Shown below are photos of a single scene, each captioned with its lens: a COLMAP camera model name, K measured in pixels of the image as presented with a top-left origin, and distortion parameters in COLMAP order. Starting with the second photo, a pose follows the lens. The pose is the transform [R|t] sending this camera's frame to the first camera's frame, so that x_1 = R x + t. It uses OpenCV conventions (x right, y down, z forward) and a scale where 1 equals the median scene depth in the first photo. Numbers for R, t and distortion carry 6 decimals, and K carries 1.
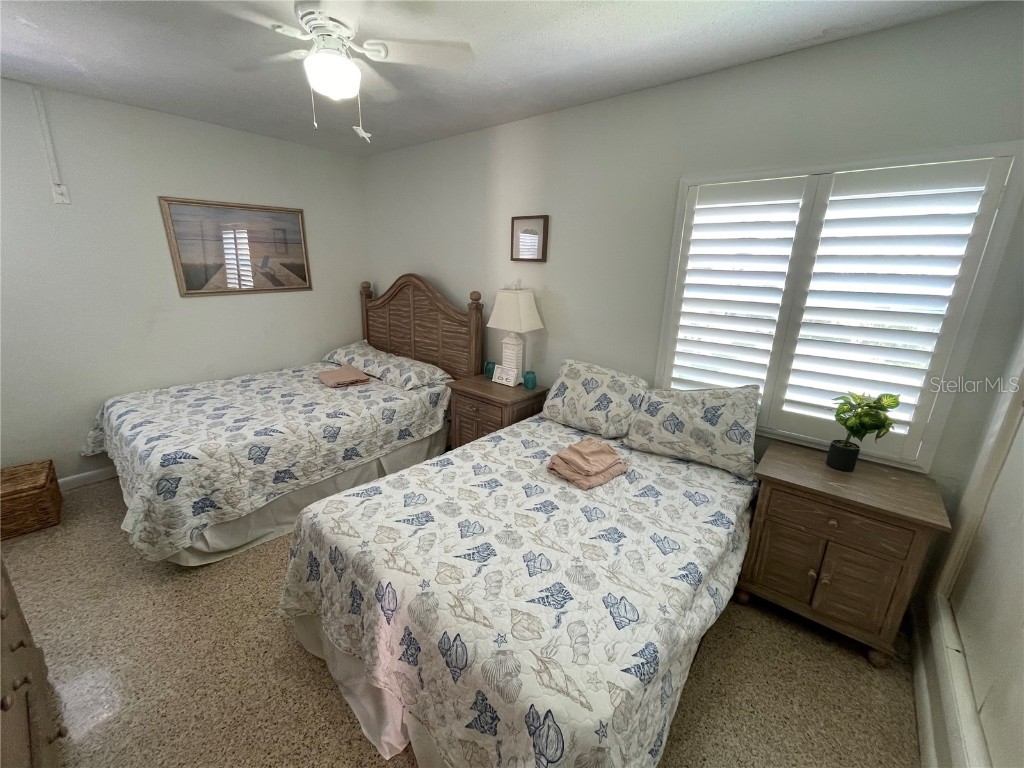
lens RADIAL K [[415.5, 0, 512.0], [0, 415.5, 384.0], [0, 0, 1]] dist [-0.003490, -0.000068]
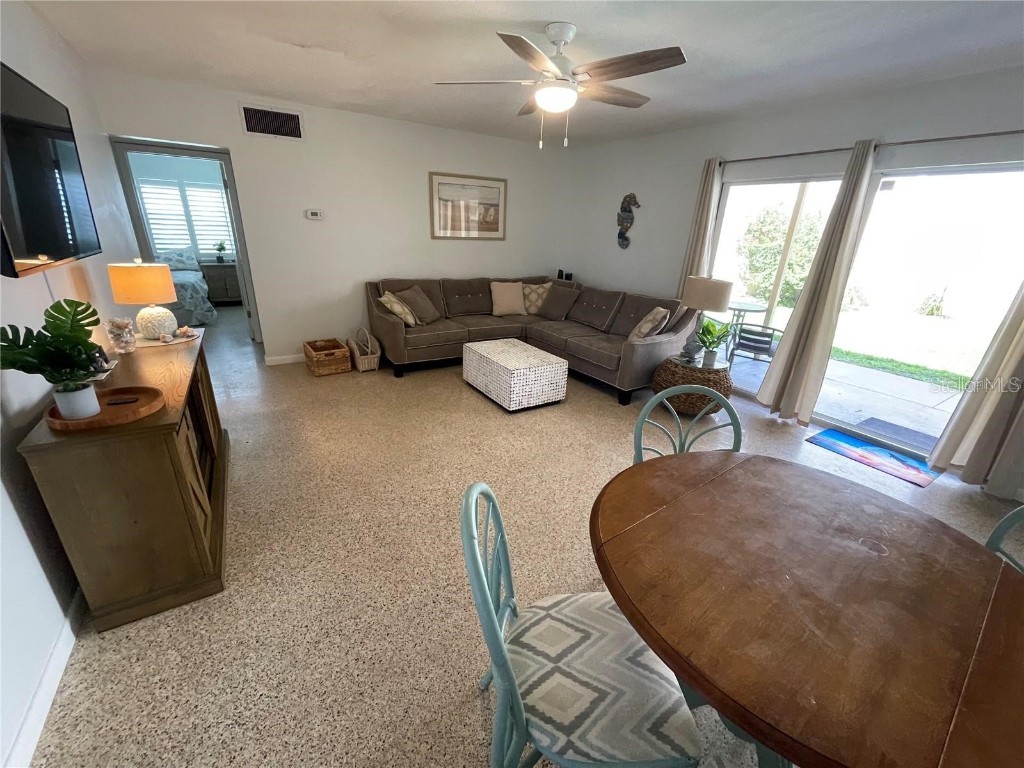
lens RADIAL K [[415.5, 0, 512.0], [0, 415.5, 384.0], [0, 0, 1]] dist [-0.003490, -0.000068]
pose [[0.310475, -0.350966, 0.883418, -1.954852], [0.236380, 0.928658, 0.285864, 0.708936], [-0.920722, 0.120069, 0.371287, -2.510309]]
